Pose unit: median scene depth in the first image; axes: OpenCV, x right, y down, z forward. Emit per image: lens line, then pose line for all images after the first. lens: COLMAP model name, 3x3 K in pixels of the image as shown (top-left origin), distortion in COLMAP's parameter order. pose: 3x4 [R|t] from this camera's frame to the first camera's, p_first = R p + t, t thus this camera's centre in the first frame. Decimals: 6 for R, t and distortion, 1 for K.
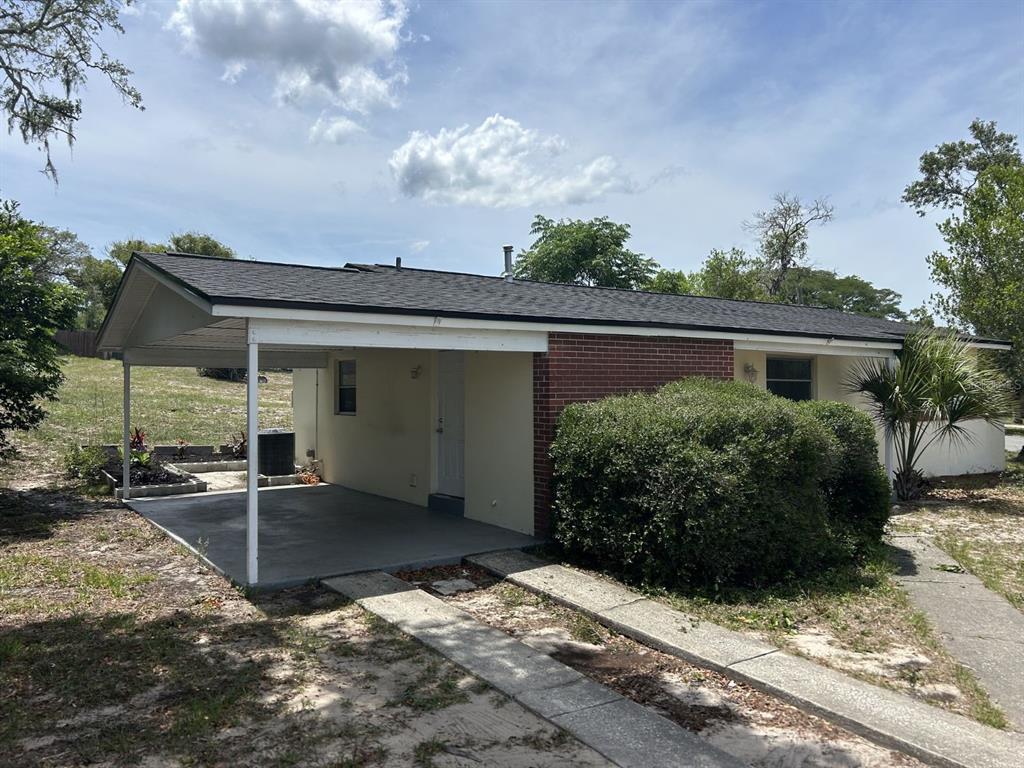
lens RADIAL K [[775.9, 0, 511.0], [0, 775.9, 388.3], [0, 0, 1]] dist [0.081937, -0.093197]
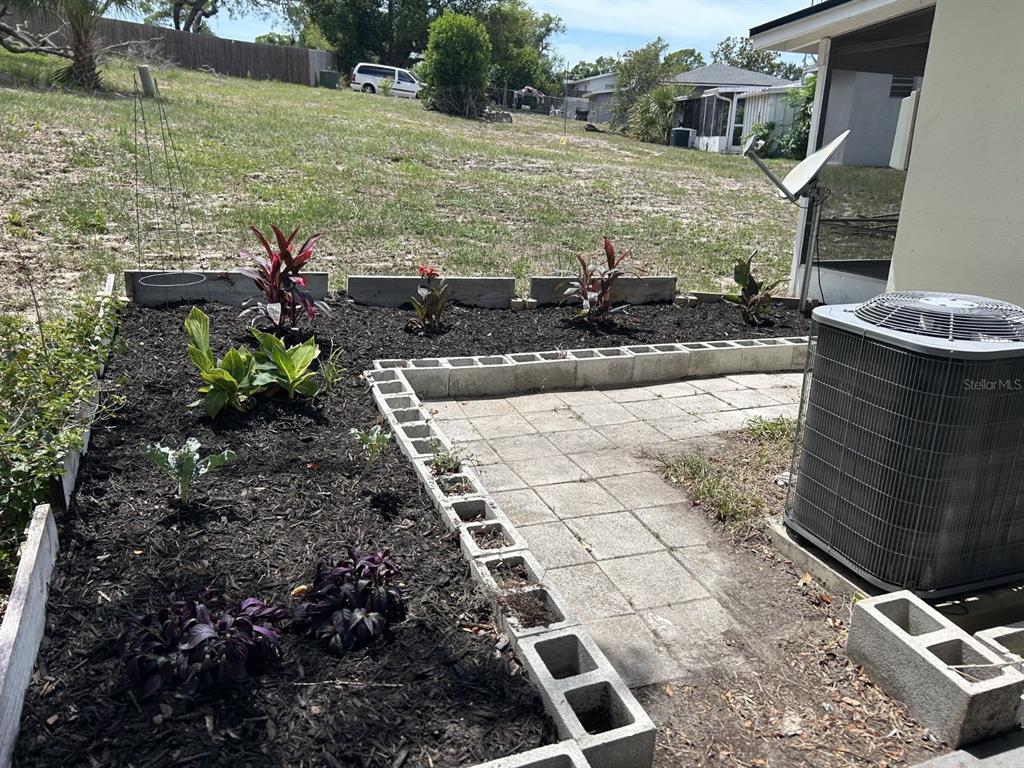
lens RADIAL K [[775.9, 0, 511.0], [0, 775.9, 388.3], [0, 0, 1]] dist [0.081937, -0.093197]
pose [[0.965552, 0.107203, -0.237102, -0.189769], [-0.031337, 0.952464, 0.303034, 0.011530], [0.258318, -0.285165, 0.923013, 0.435677]]
